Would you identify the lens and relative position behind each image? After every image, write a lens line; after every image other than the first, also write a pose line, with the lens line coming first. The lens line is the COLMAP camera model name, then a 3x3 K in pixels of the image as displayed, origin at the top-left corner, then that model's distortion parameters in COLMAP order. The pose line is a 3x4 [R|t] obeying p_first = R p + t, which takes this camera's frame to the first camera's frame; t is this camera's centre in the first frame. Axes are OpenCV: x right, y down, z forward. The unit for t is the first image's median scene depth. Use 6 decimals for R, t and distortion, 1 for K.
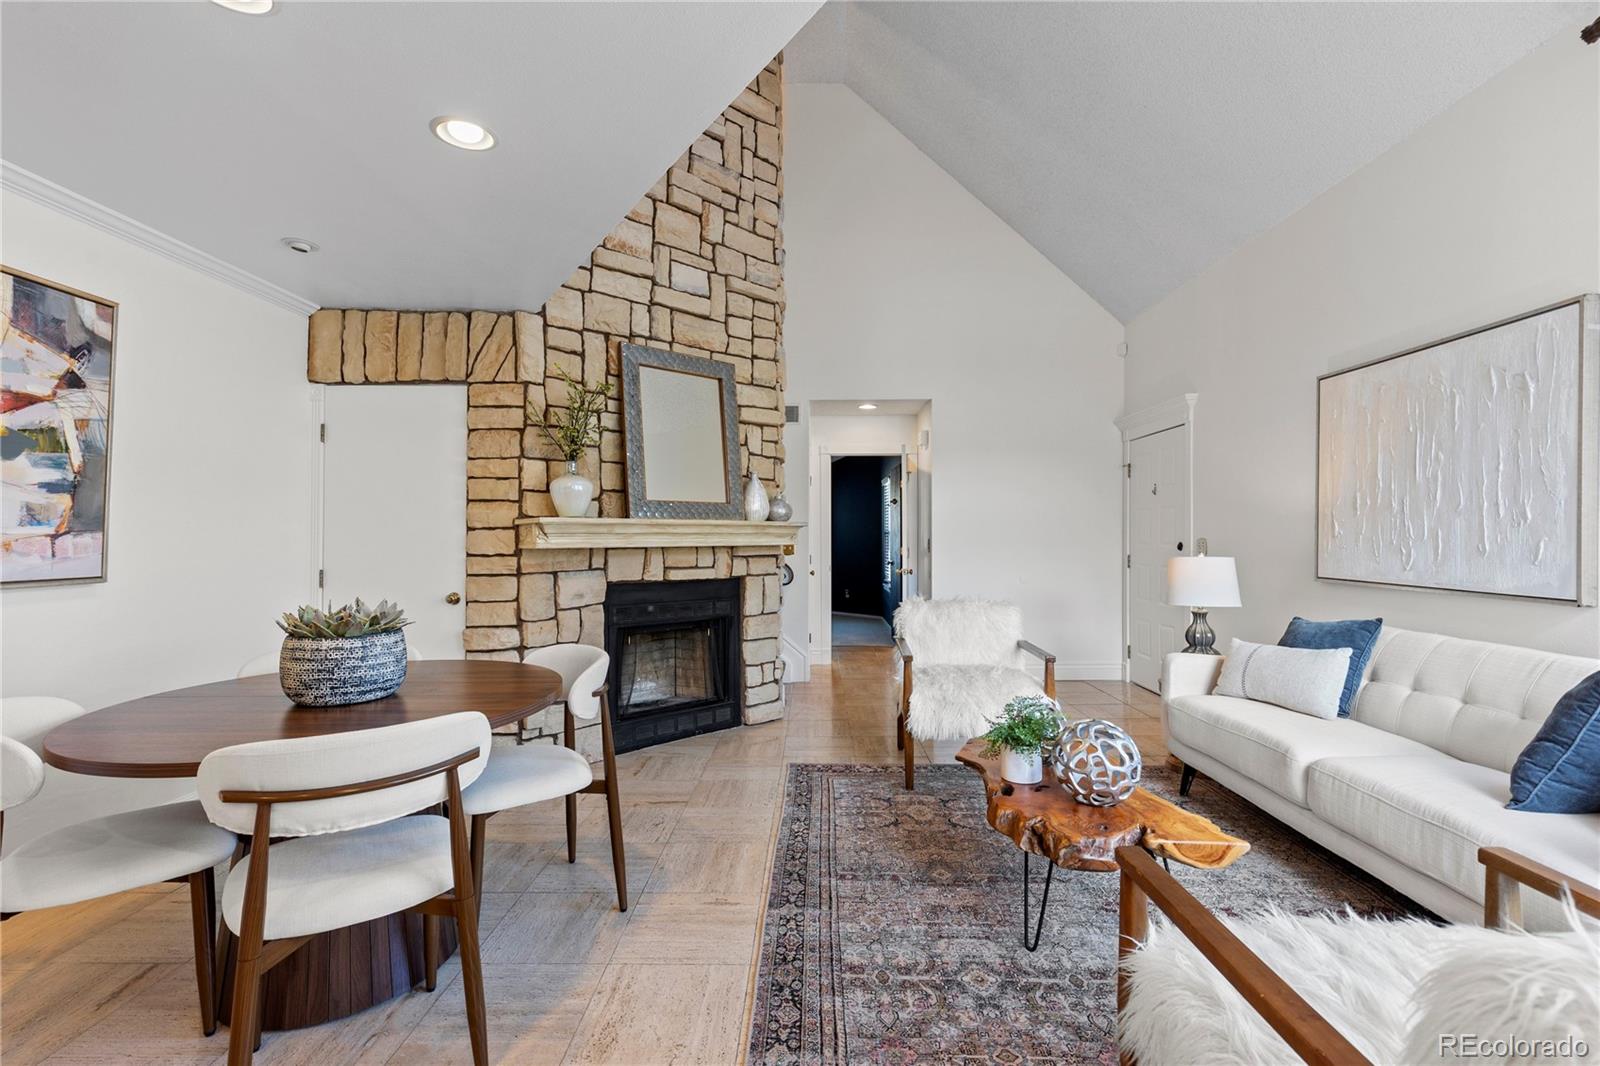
lens RADIAL K [[722.5, 0, 801.6], [0, 722.5, 530.3], [0, 0, 1]] dist [0.004285, -0.001479]
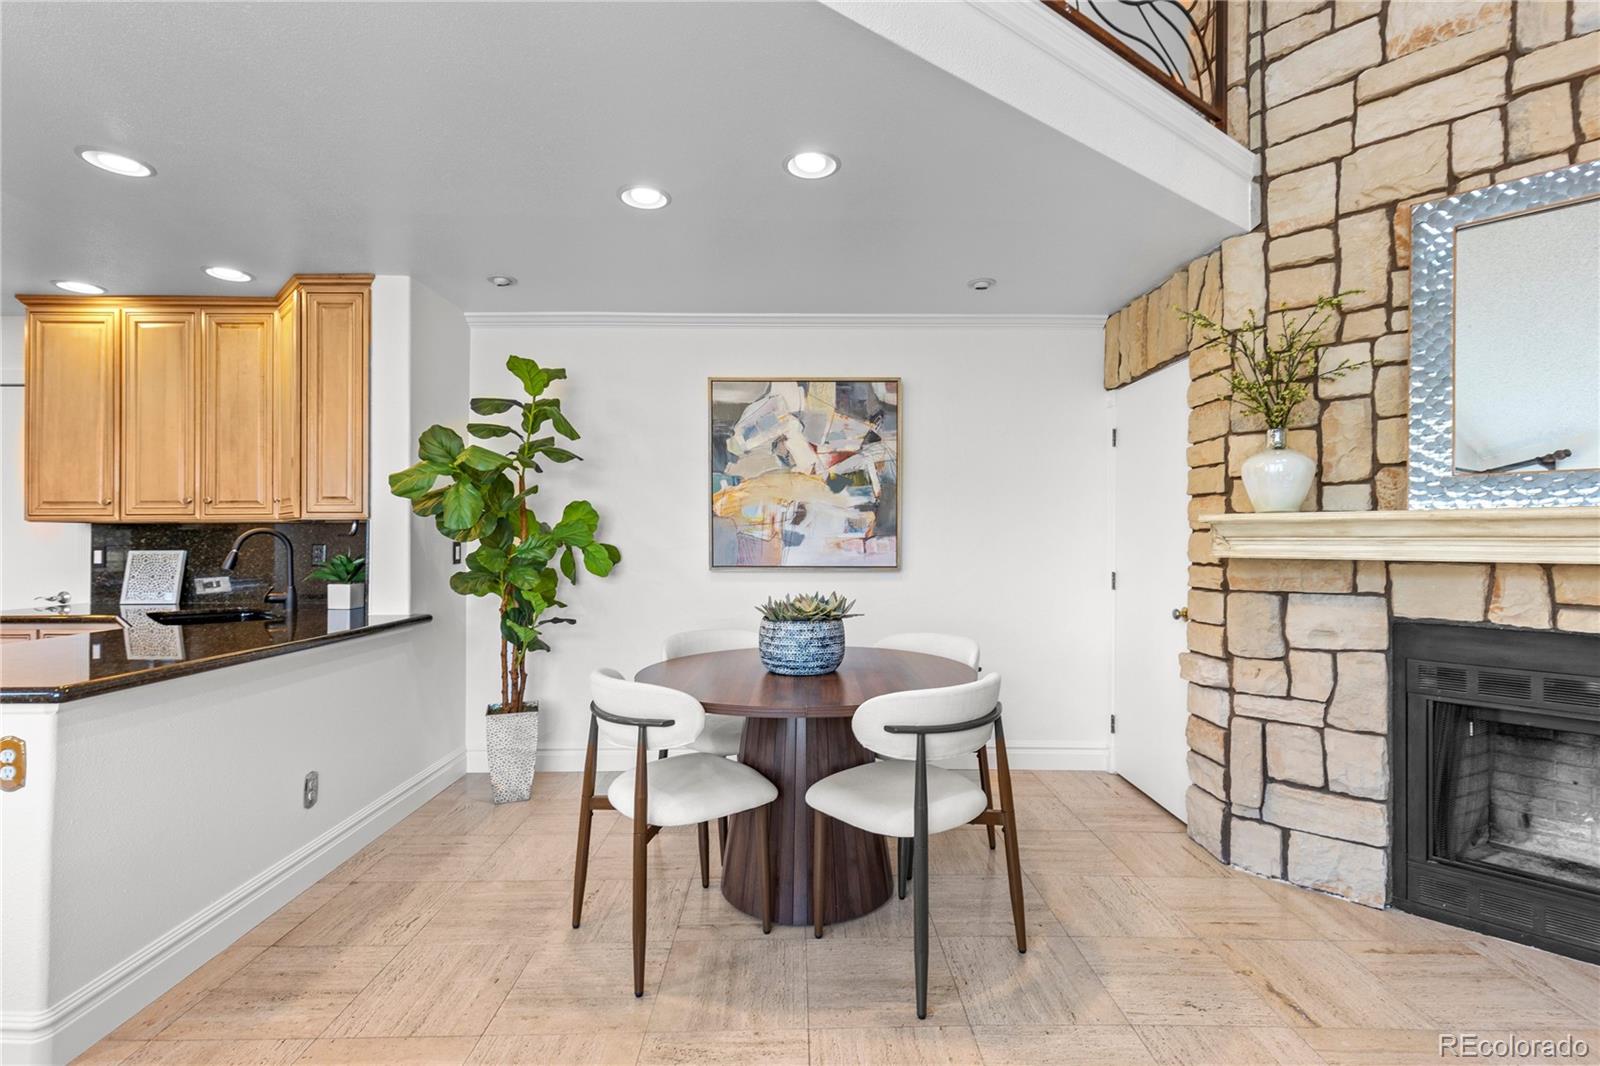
lens RADIAL K [[722.5, 0, 805.7], [0, 722.5, 533.5], [0, 0, 1]] dist [0.004285, -0.001479]
pose [[0.034765, -0.003205, -0.999390, 0.341653], [0.008514, 0.999960, -0.002911, -0.000496], [0.999359, -0.008408, 0.034791, 0.535708]]
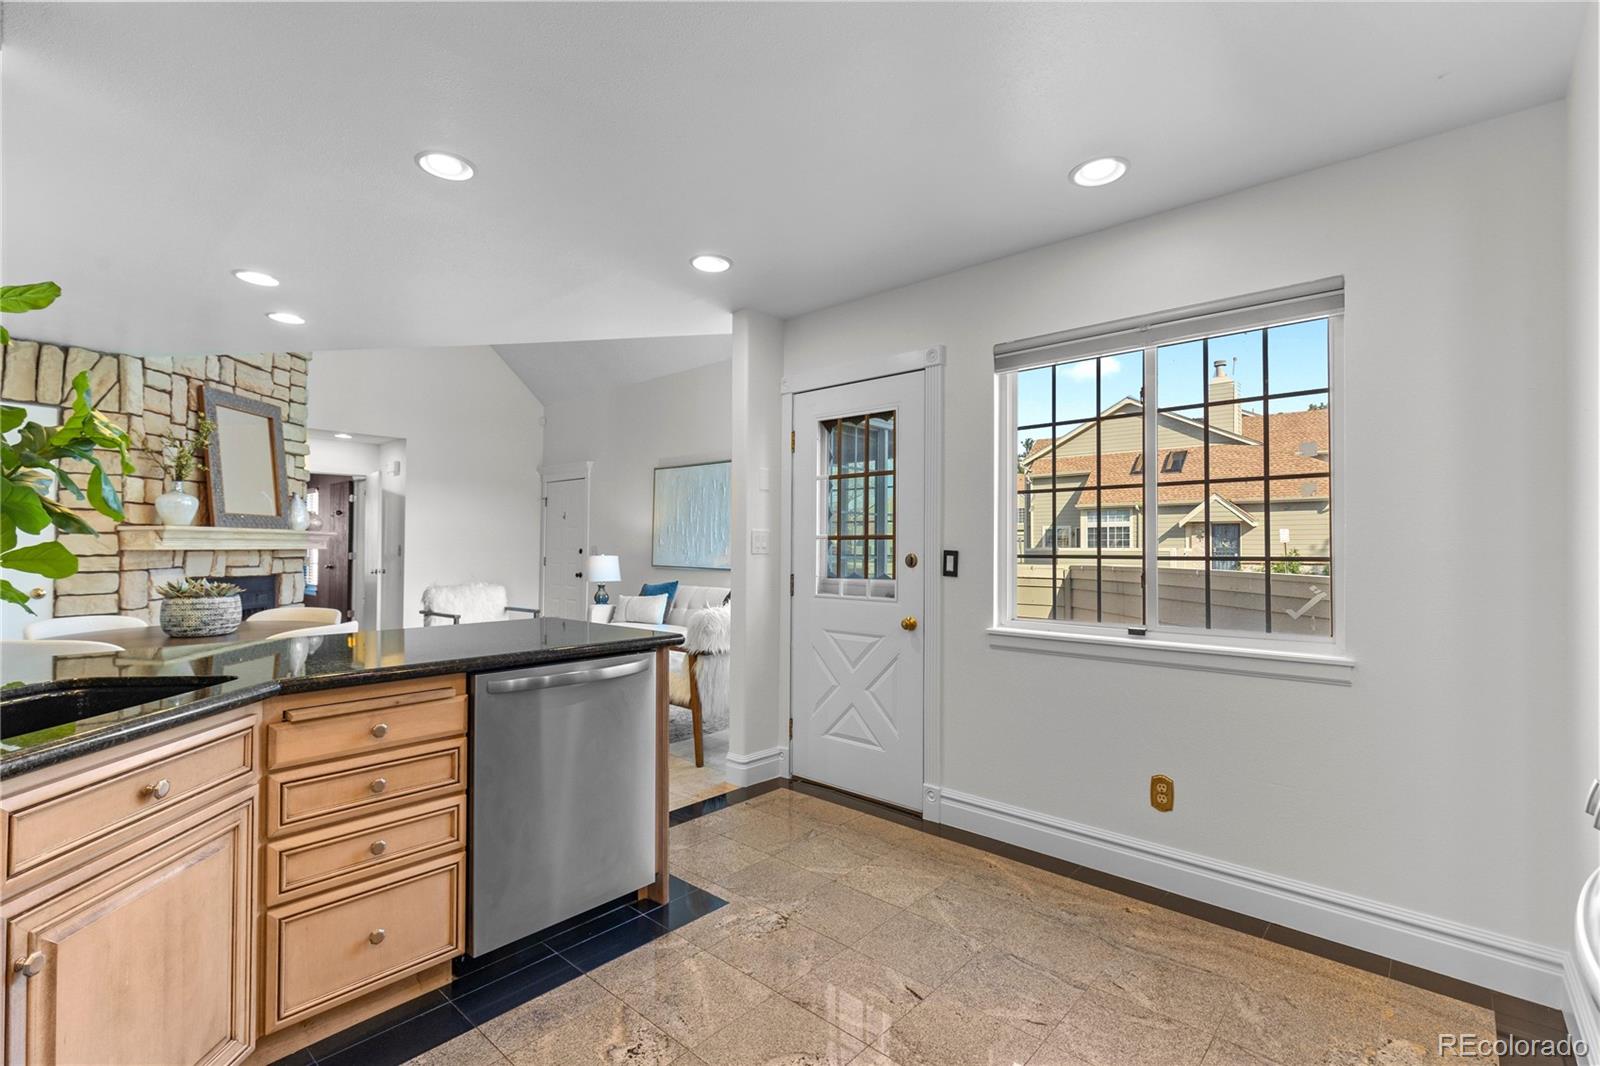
lens RADIAL K [[722.5, 0, 804.1], [0, 722.5, 535.8], [0, 0, 1]] dist [0.004285, -0.001479]
pose [[0.655468, 0.019134, 0.754980, -0.555503], [-0.014203, 0.999815, -0.013009, 0.001376], [-0.755089, -0.002196, 0.655618, -0.668154]]
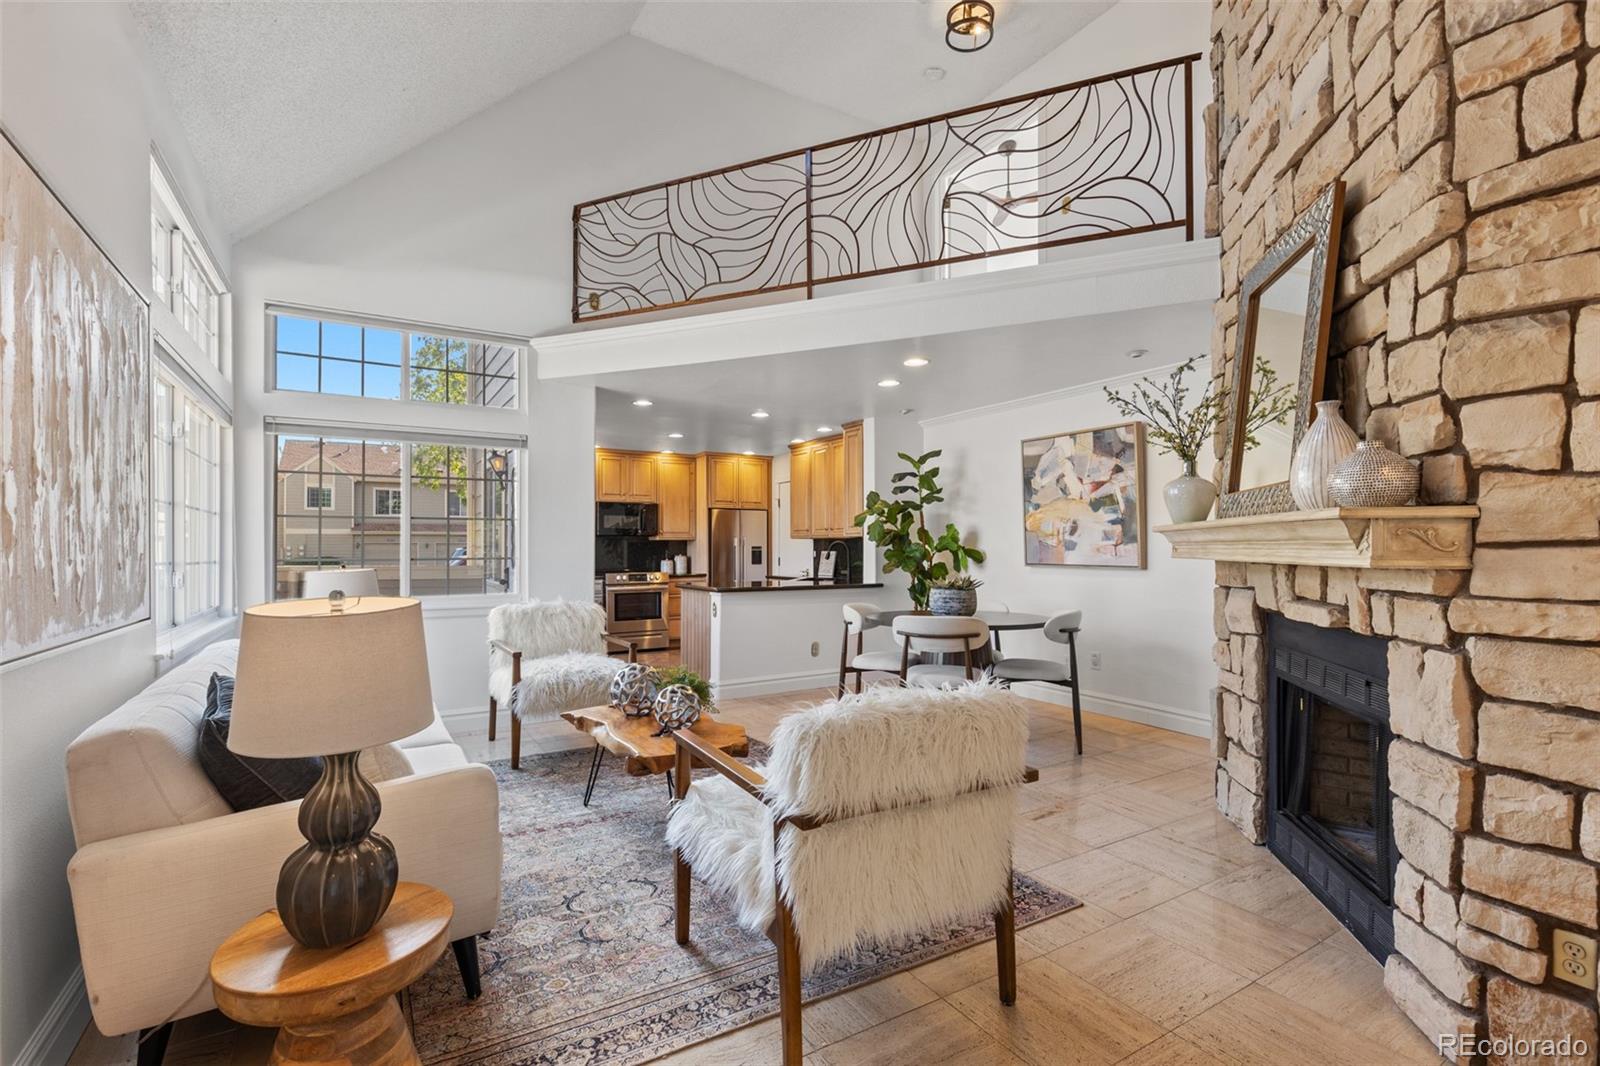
lens RADIAL K [[722.5, 0, 788.5], [0, 722.5, 537.7], [0, 0, 1]] dist [0.004285, -0.001479]
pose [[-0.849690, -0.004036, -0.527268, 0.569077], [0.007177, 0.999790, -0.019217, 0.012429], [0.527234, -0.020112, -0.849482, 1.488929]]
